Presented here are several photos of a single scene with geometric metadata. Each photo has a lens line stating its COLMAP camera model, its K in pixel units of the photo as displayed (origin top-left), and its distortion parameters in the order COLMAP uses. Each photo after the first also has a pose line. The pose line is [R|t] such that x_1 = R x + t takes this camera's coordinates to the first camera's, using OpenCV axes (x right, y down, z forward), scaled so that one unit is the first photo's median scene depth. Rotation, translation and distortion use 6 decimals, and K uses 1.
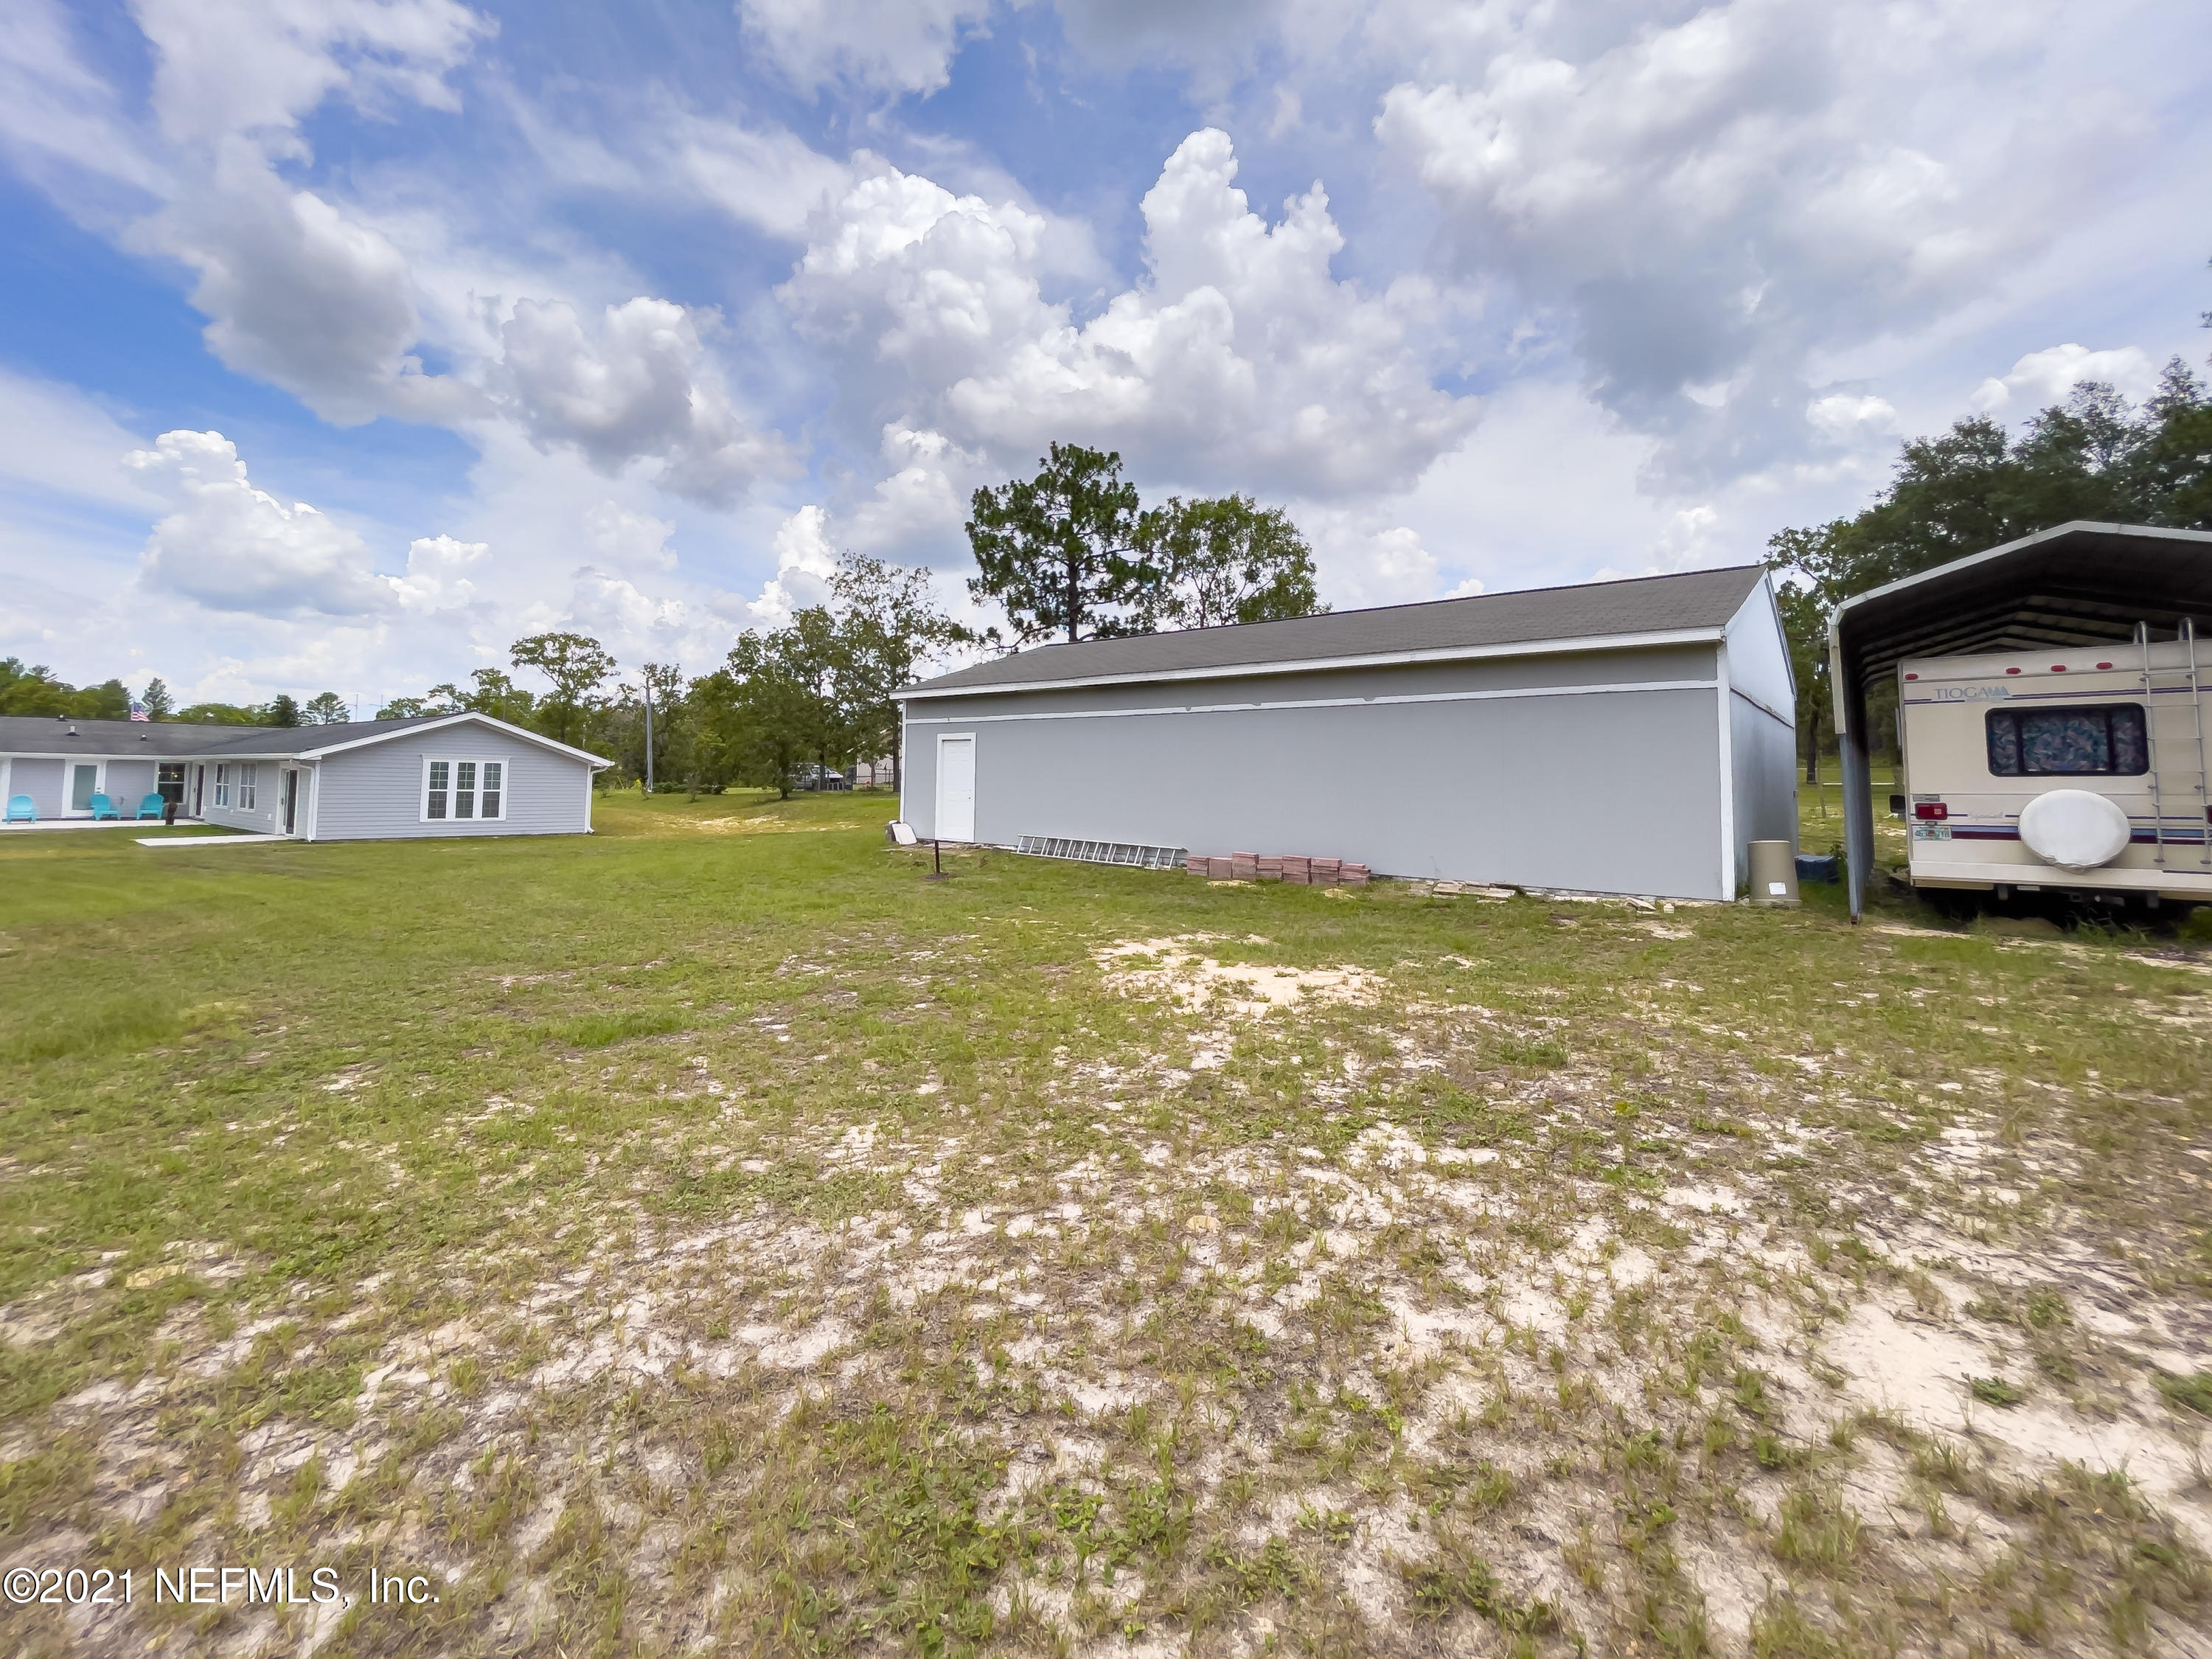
lens RADIAL K [[955.7, 0, 1110.0], [0, 955.7, 751.3], [0, 0, 1]] dist [-0.016795, 0.006233]
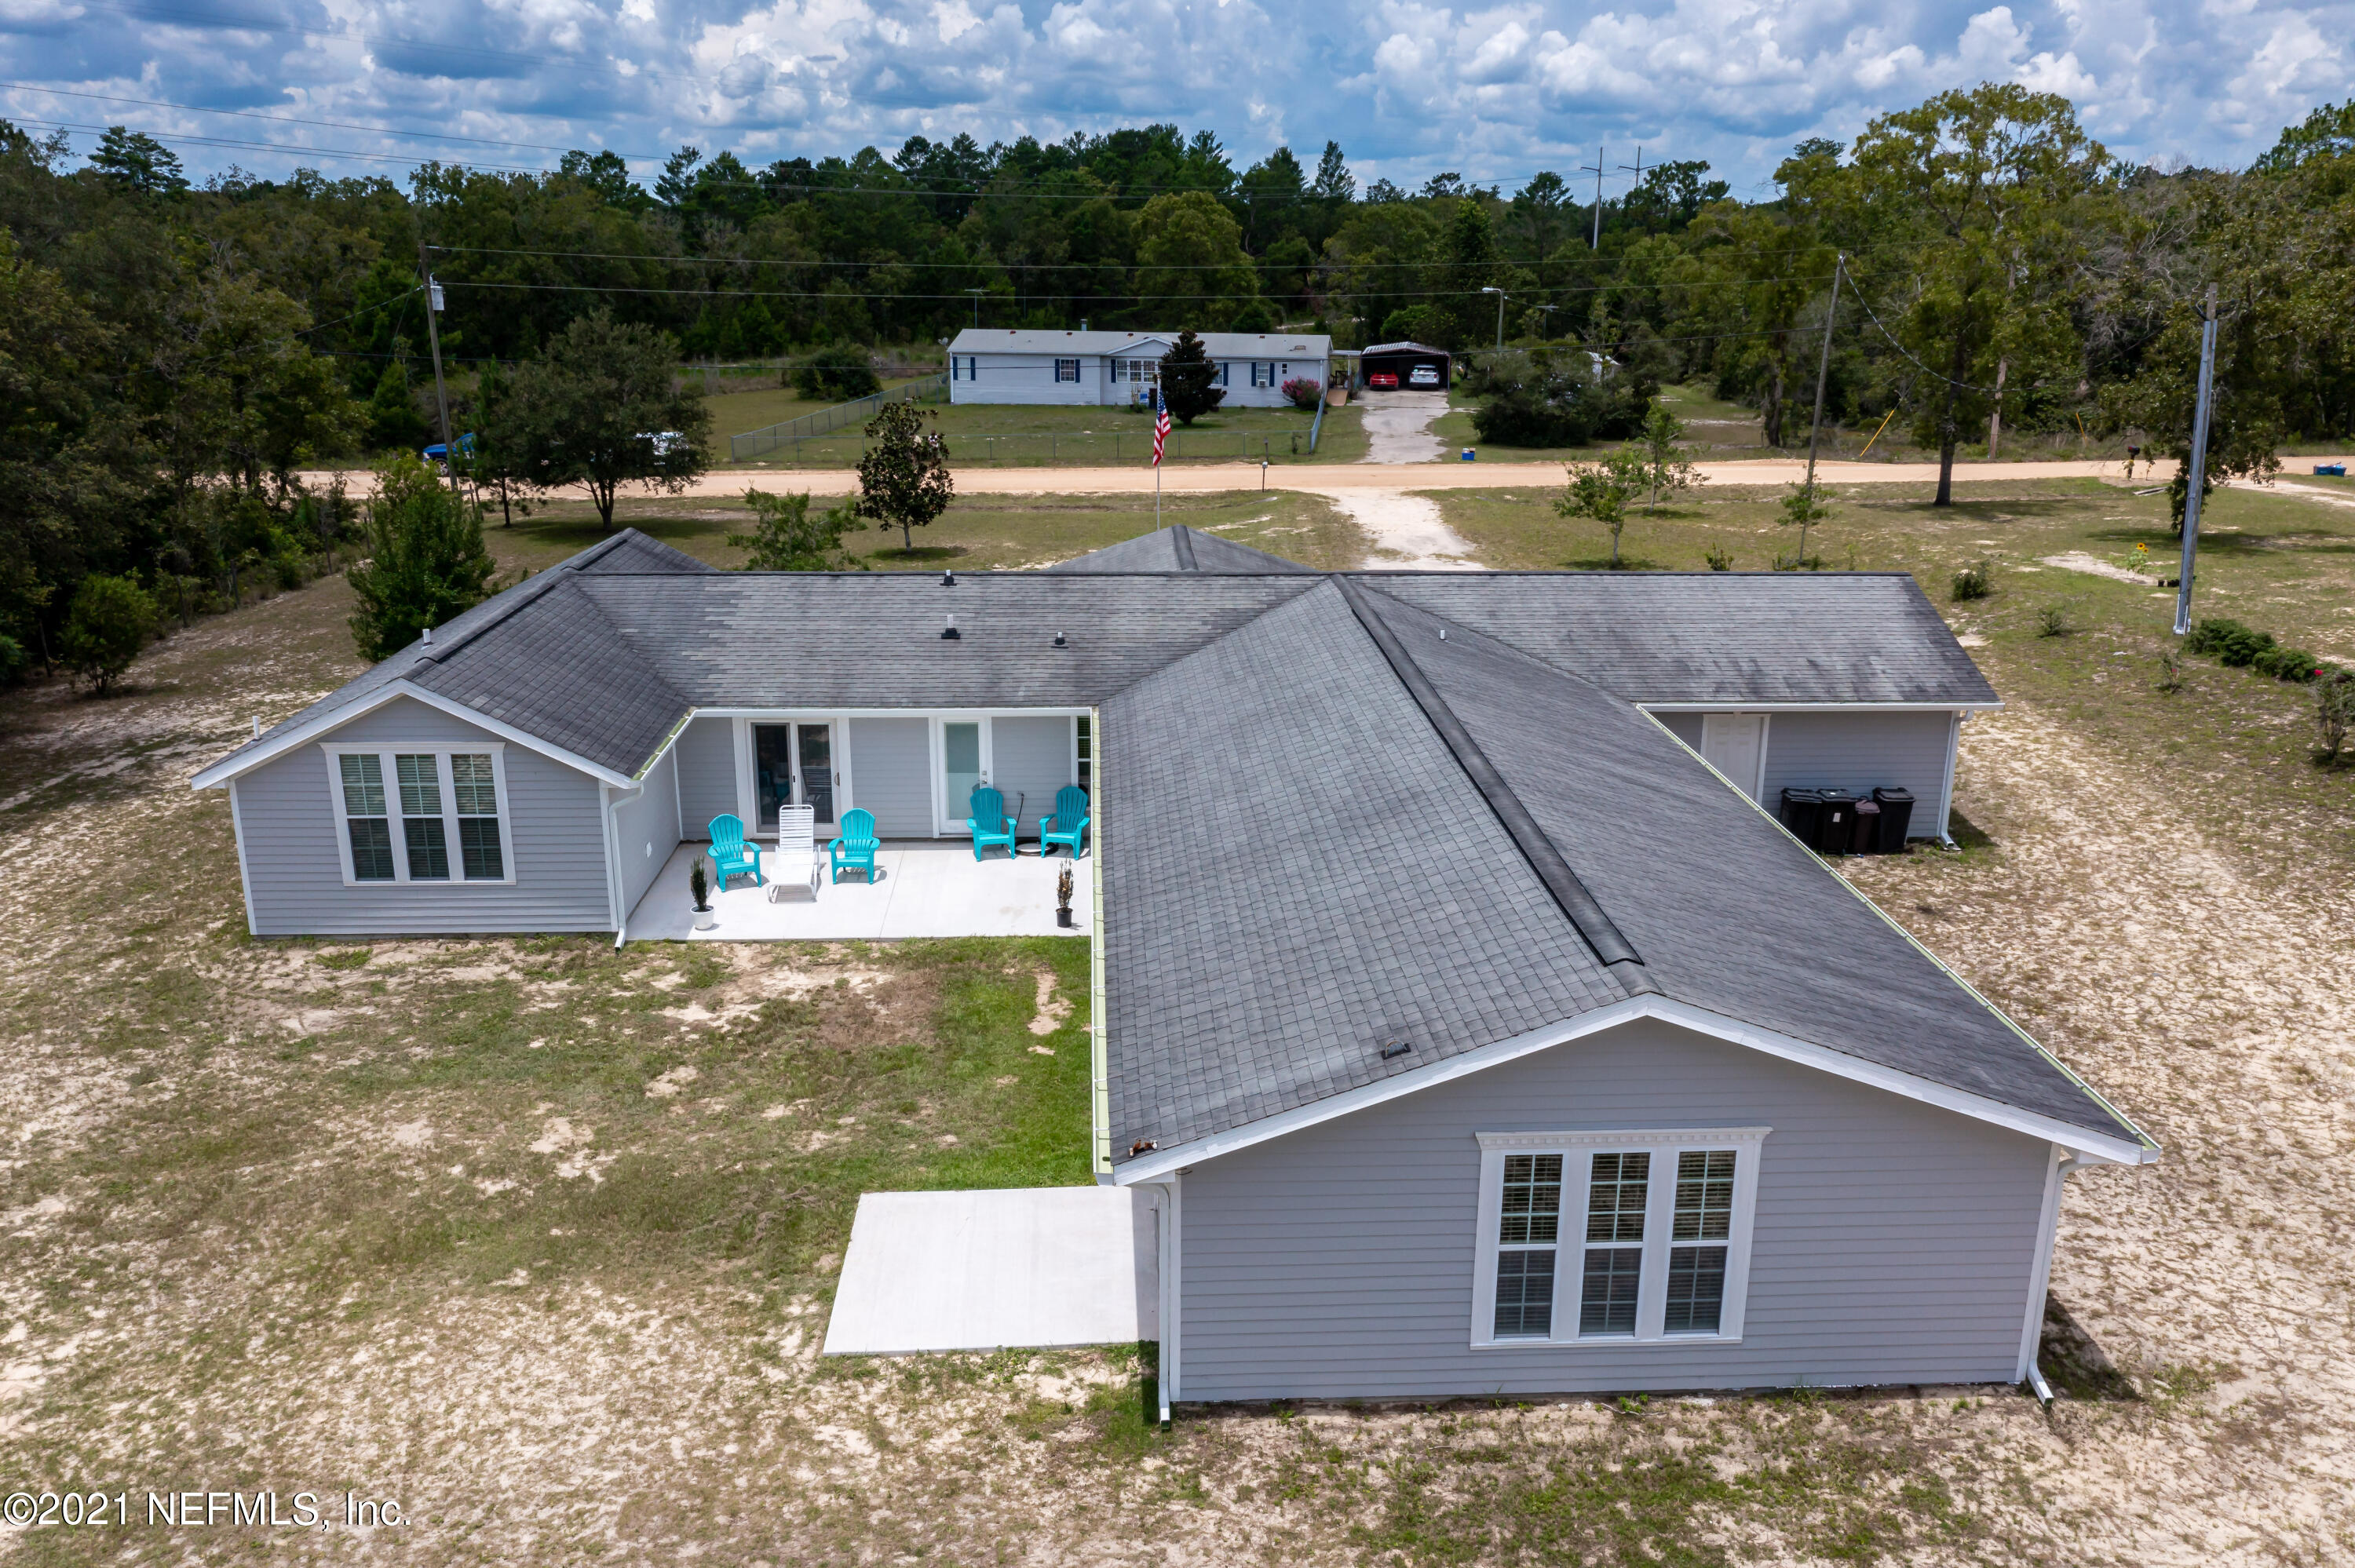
lens RADIAL K [[1948.0, 0, 1208.5], [0, 1948.0, 843.7], [0, 0, 1]] dist [-0.004619, 0.061695]
pose [[0.645349, 0.215668, -0.732811, -0.136232], [0.031797, 0.950902, 0.307855, -0.091467], [0.763225, -0.221975, 0.606806, 0.221029]]
